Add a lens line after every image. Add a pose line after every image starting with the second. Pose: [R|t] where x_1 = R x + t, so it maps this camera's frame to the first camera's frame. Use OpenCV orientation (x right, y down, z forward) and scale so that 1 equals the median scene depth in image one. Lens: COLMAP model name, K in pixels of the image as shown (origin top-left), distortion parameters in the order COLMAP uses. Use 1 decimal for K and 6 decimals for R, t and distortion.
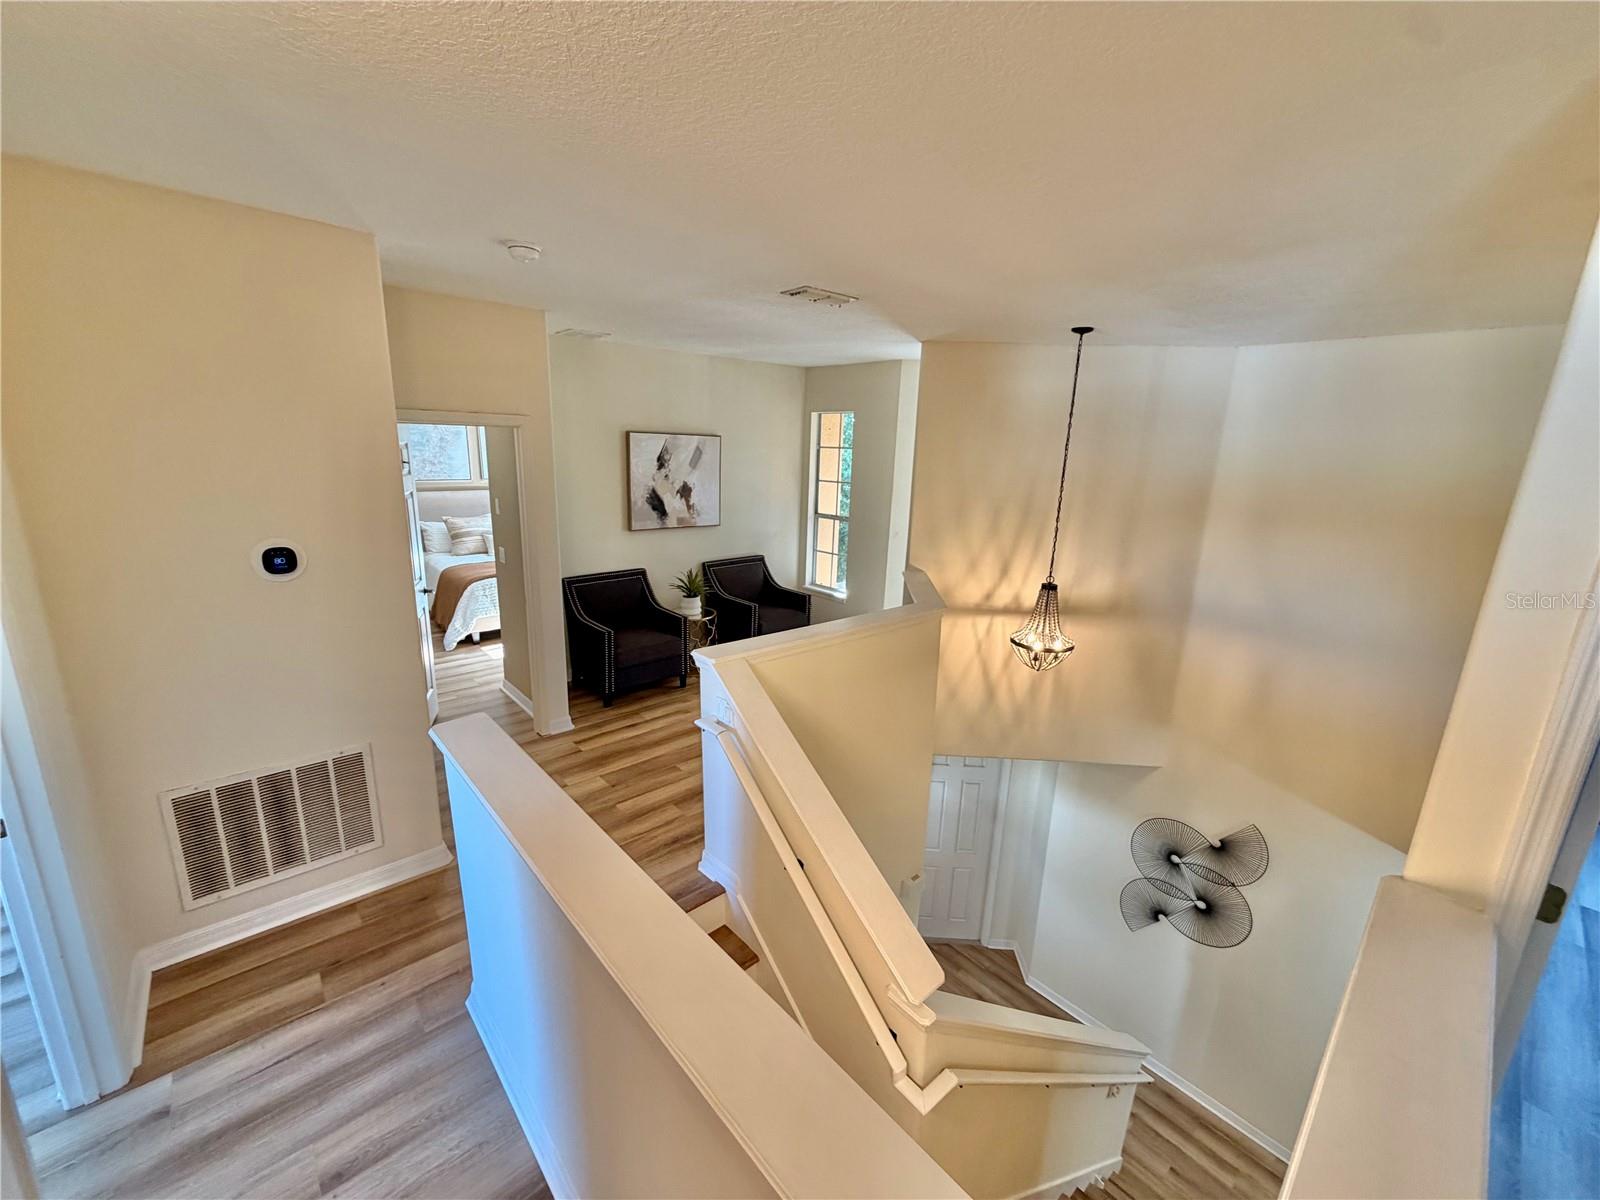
lens RADIAL K [[646.3, 0, 802.0], [0, 646.3, 596.5], [0, 0, 1]] dist [0.000543, 0.000020]
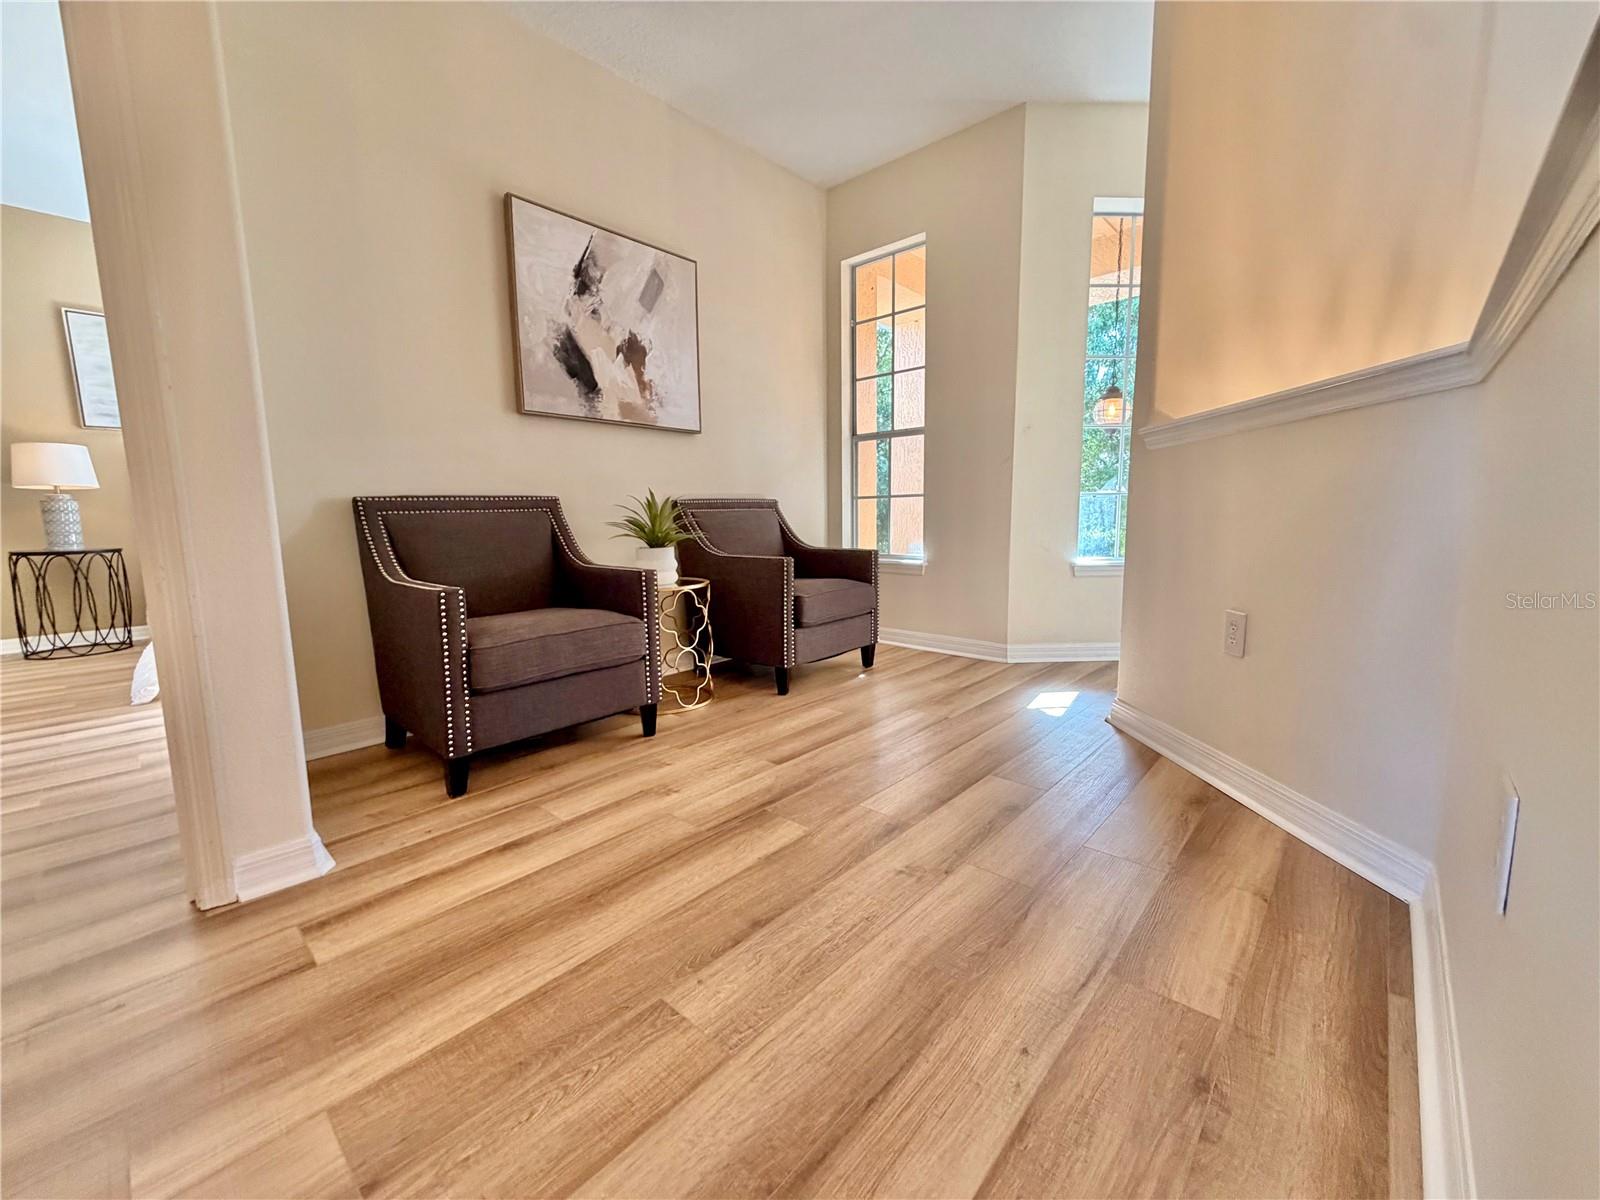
lens RADIAL K [[646.3, 0, 799.8], [0, 646.3, 596.1], [0, 0, 1]] dist [0.000543, 0.000020]
pose [[0.994061, -0.054890, 0.093963, -0.111816], [0.064326, 0.992852, -0.100538, 0.092158], [-0.087773, 0.105985, 0.990486, 0.516556]]
